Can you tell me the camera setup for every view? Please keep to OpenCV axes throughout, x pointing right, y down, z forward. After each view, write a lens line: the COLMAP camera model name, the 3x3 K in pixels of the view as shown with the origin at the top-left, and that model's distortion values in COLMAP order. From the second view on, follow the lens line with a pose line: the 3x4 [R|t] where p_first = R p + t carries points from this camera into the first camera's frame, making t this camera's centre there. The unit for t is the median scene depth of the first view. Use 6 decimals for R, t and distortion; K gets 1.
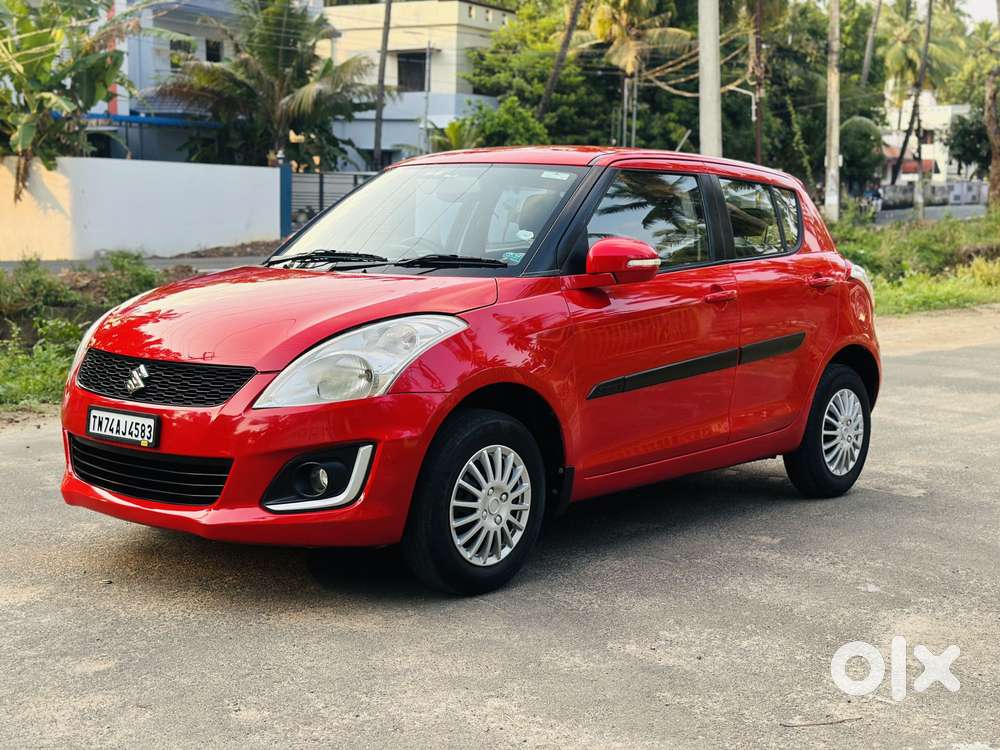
lens RADIAL K [[1401.5, 0, 504.2], [0, 1401.5, 377.1], [0, 0, 1]] dist [0.205775, -0.422187]
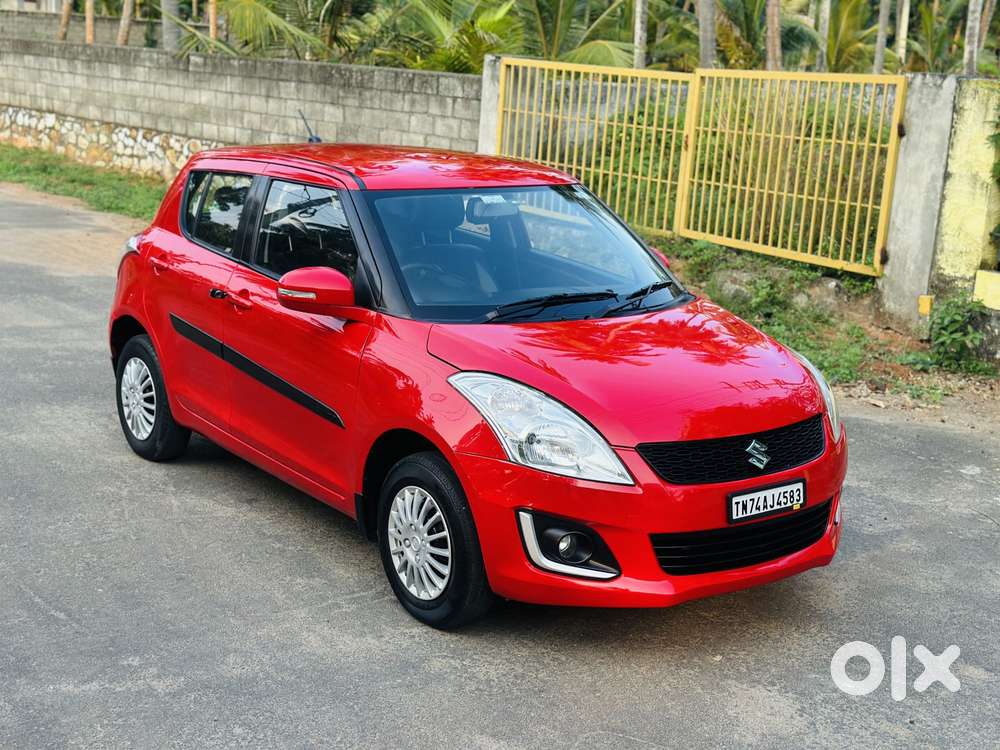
lens RADIAL K [[1401.5, 0, 504.2], [0, 1401.5, 377.1], [0, 0, 1]] dist [0.205775, -0.422187]
pose [[0.216550, -0.224843, 0.950027, -0.806212], [0.071644, 0.974154, 0.214222, -0.183537], [-0.973639, 0.021674, 0.227061, 0.597319]]
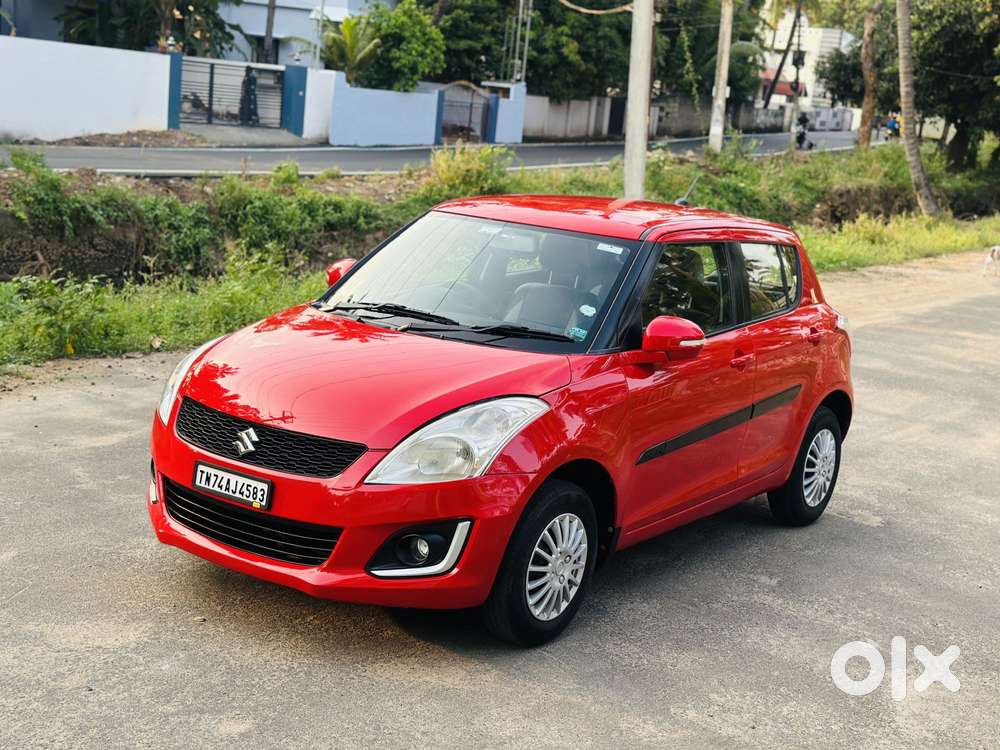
lens RADIAL K [[1401.5, 0, 504.2], [0, 1401.5, 377.1], [0, 0, 1]] dist [0.205775, -0.422187]
pose [[0.992225, 0.056828, 0.110723, -0.117409], [-0.065860, 0.994641, 0.079698, -0.092627], [-0.105600, -0.086370, 0.990651, -0.054138]]
